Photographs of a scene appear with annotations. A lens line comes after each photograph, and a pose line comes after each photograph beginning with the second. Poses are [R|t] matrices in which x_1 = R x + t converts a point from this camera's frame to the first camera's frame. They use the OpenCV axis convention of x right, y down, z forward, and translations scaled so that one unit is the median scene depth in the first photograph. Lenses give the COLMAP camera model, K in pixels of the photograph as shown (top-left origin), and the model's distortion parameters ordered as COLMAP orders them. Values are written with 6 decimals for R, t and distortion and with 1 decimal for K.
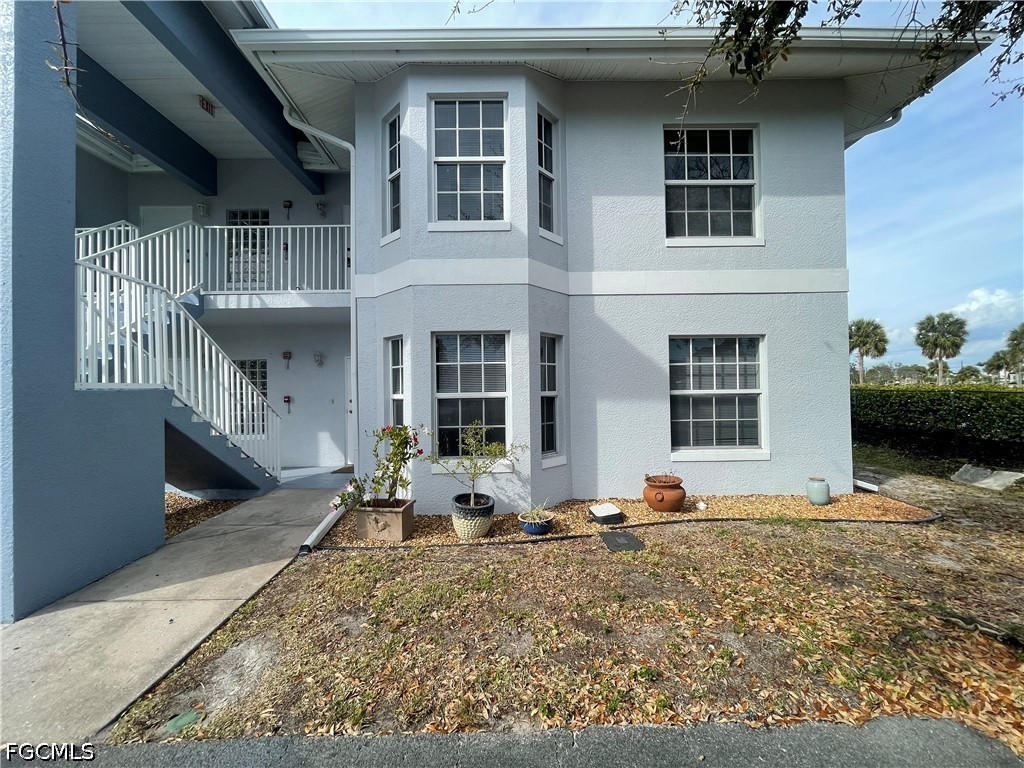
lens RADIAL K [[414.7, 0, 512.0], [0, 414.7, 384.0], [0, 0, 1]] dist [-0.001593, -0.000221]
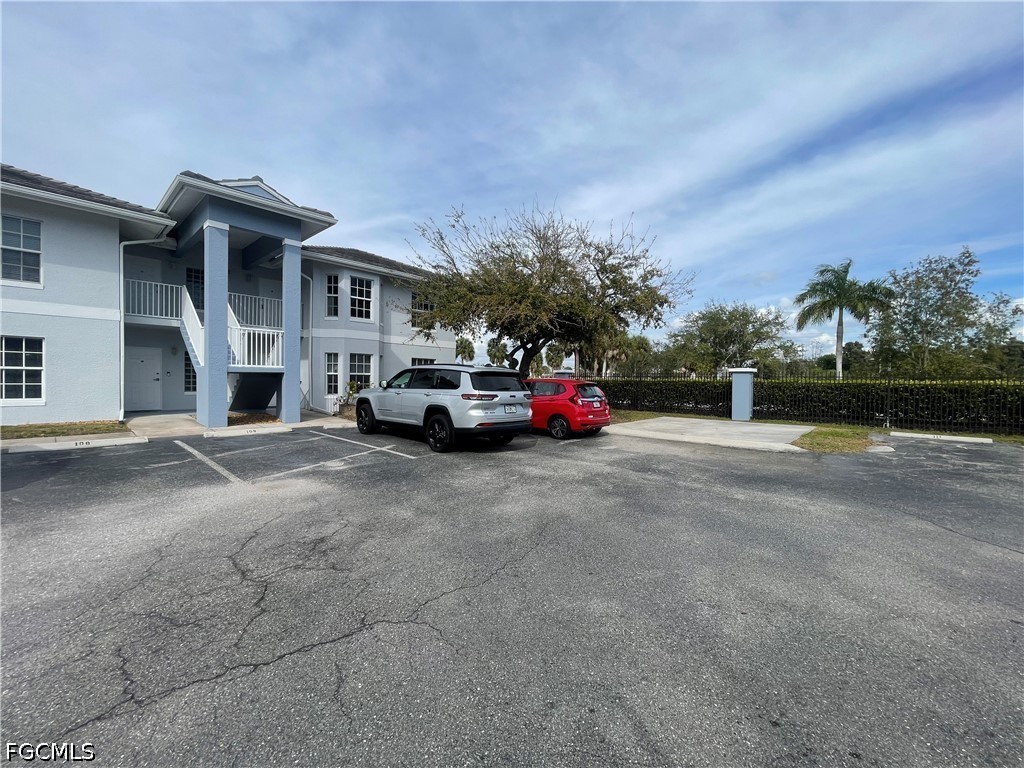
lens RADIAL K [[414.7, 0, 512.0], [0, 414.7, 384.0], [0, 0, 1]] dist [-0.001593, -0.000221]
pose [[0.683878, 0.013545, 0.729470, -1.588625], [-0.029264, 0.999532, 0.008876, 0.041468], [-0.729009, -0.027418, 0.683955, -1.978909]]
